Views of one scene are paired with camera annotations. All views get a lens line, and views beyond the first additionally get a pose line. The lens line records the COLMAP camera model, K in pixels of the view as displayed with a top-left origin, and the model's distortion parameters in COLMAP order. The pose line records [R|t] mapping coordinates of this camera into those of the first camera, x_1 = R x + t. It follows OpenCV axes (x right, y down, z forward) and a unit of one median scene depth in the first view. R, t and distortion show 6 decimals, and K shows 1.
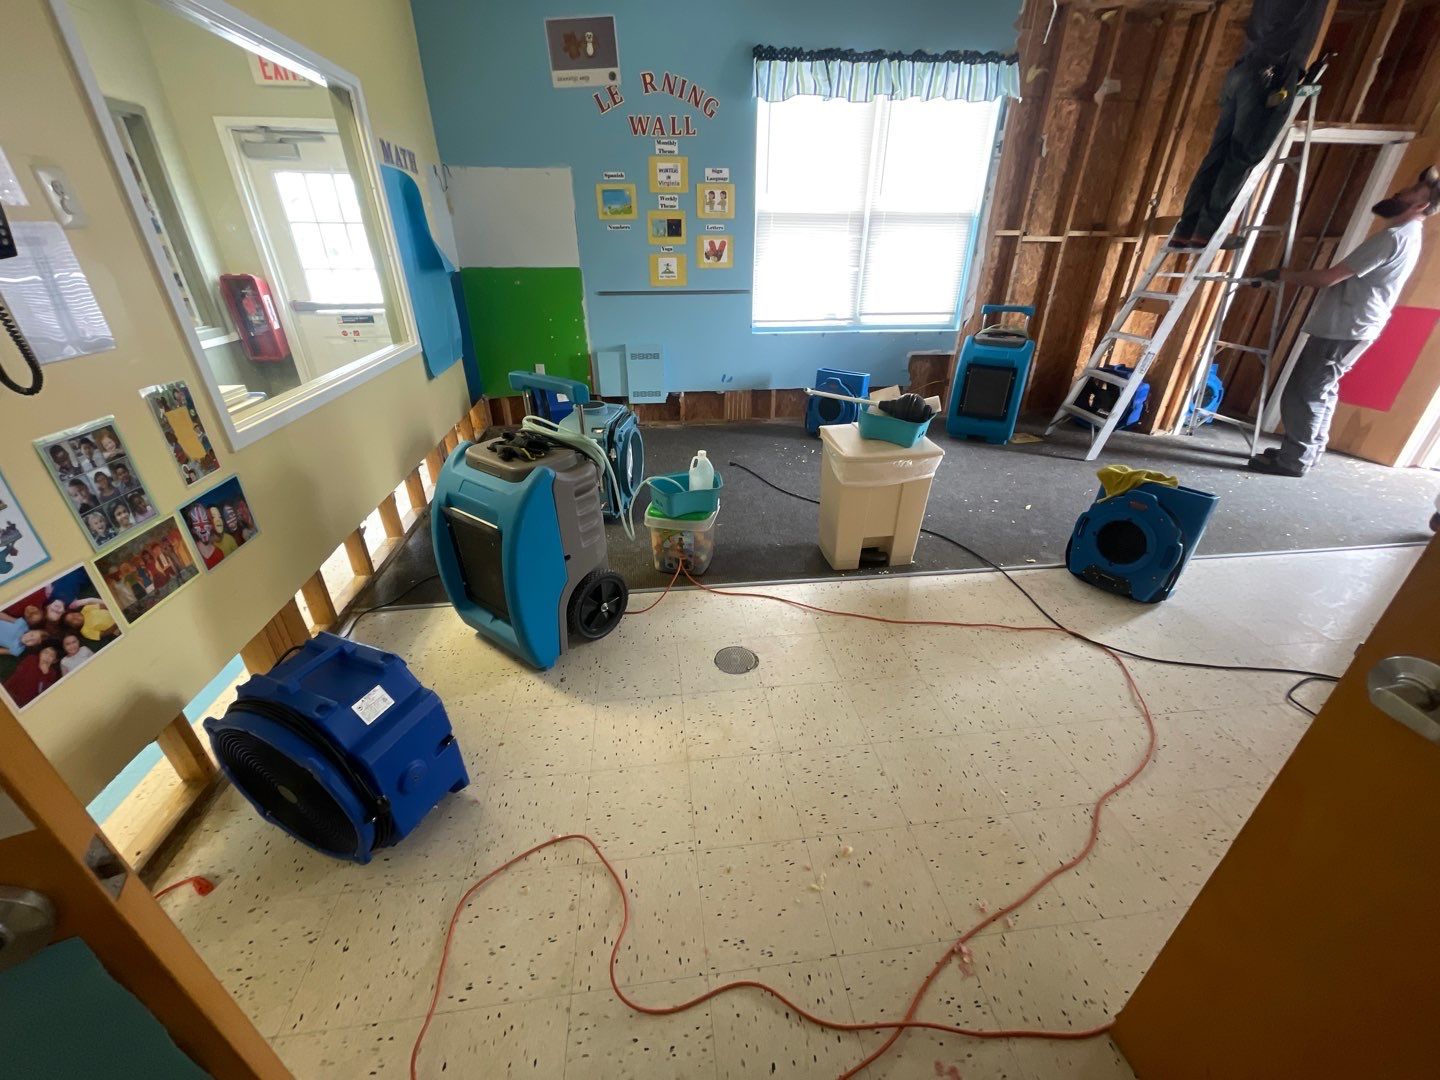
lens RADIAL K [[575.3, 0, 720.0], [0, 575.3, 540.0], [0, 0, 1]] dist [-0.002219, -0.000275]
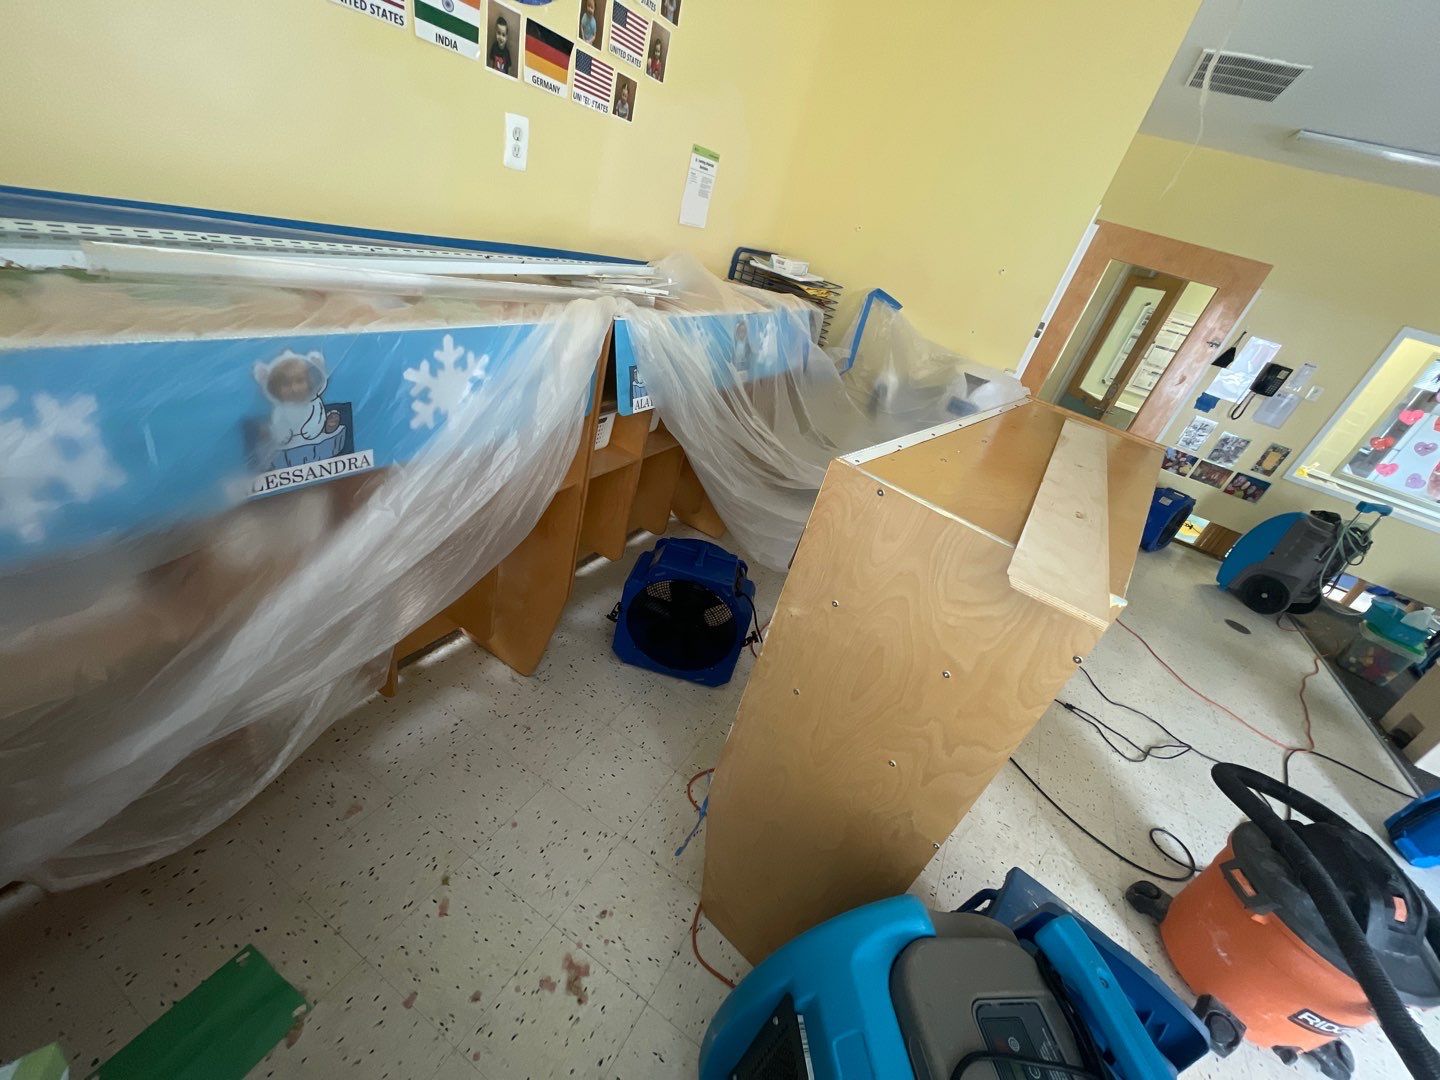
lens RADIAL K [[575.3, 0, 720.0], [0, 575.3, 540.0], [0, 0, 1]] dist [-0.002219, -0.000275]
pose [[-0.563274, 0.286793, -0.774901, 2.652817], [-0.588584, 0.518934, 0.619900, -0.114452], [0.579906, 0.805268, -0.123500, 0.036591]]
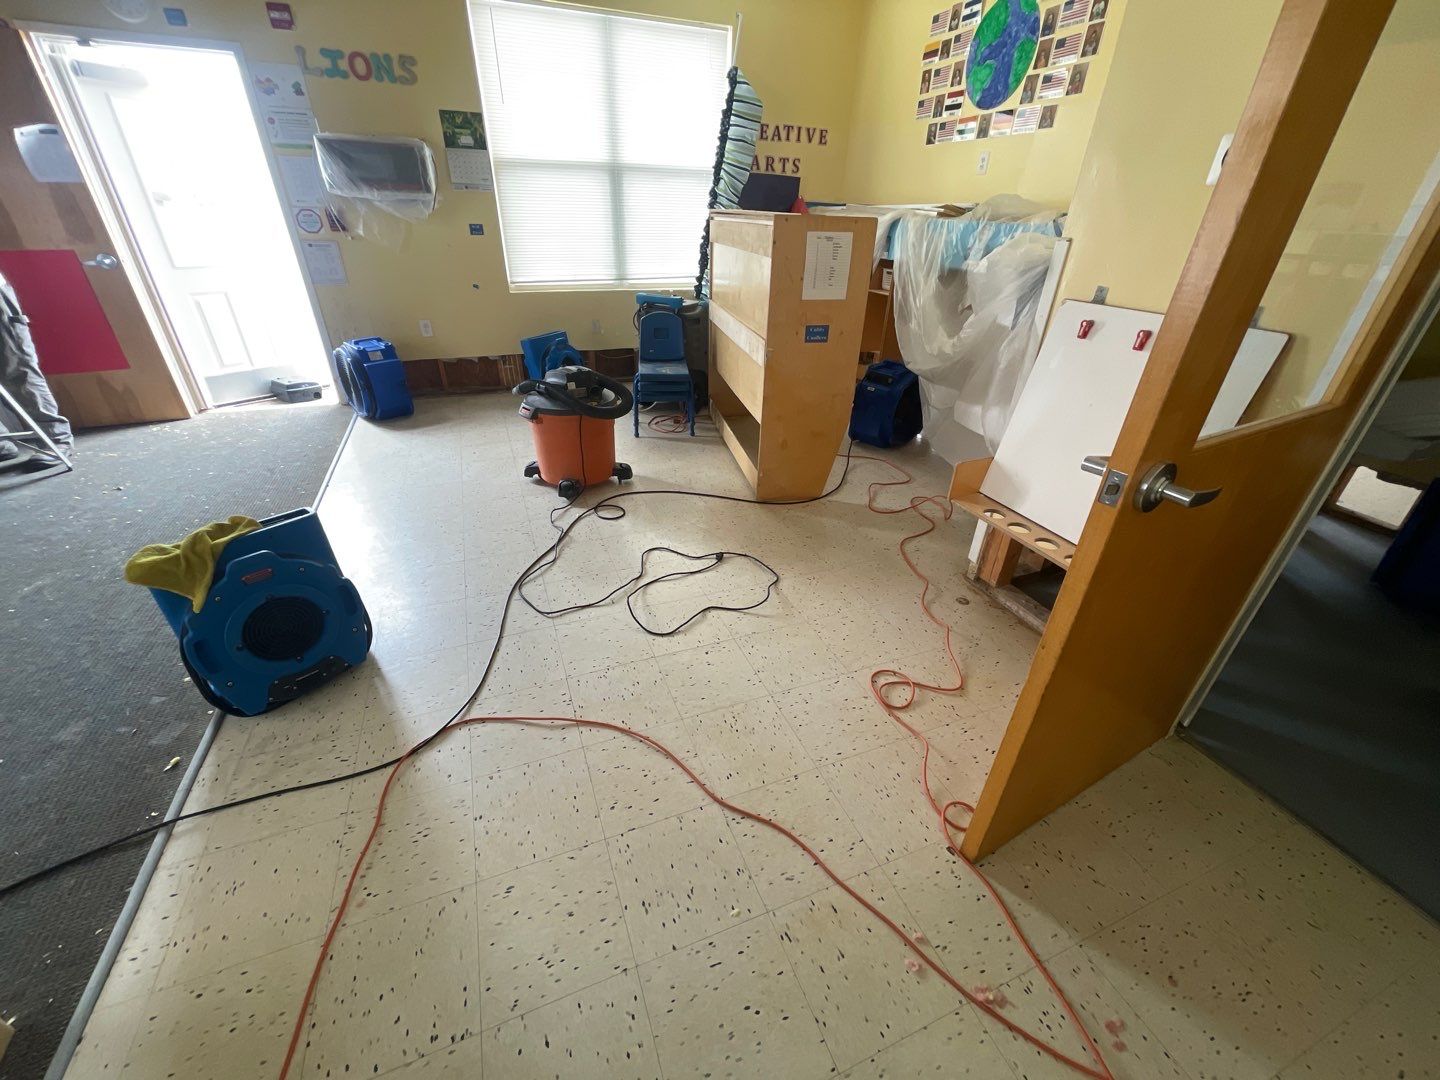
lens RADIAL K [[575.3, 0, 720.0], [0, 575.3, 540.0], [0, 0, 1]] dist [-0.002219, -0.000275]
pose [[-0.255433, -0.492263, 0.832124, 0.098980], [0.431423, 0.712203, 0.553752, -0.278223], [-0.865233, 0.500444, 0.030454, 0.644573]]
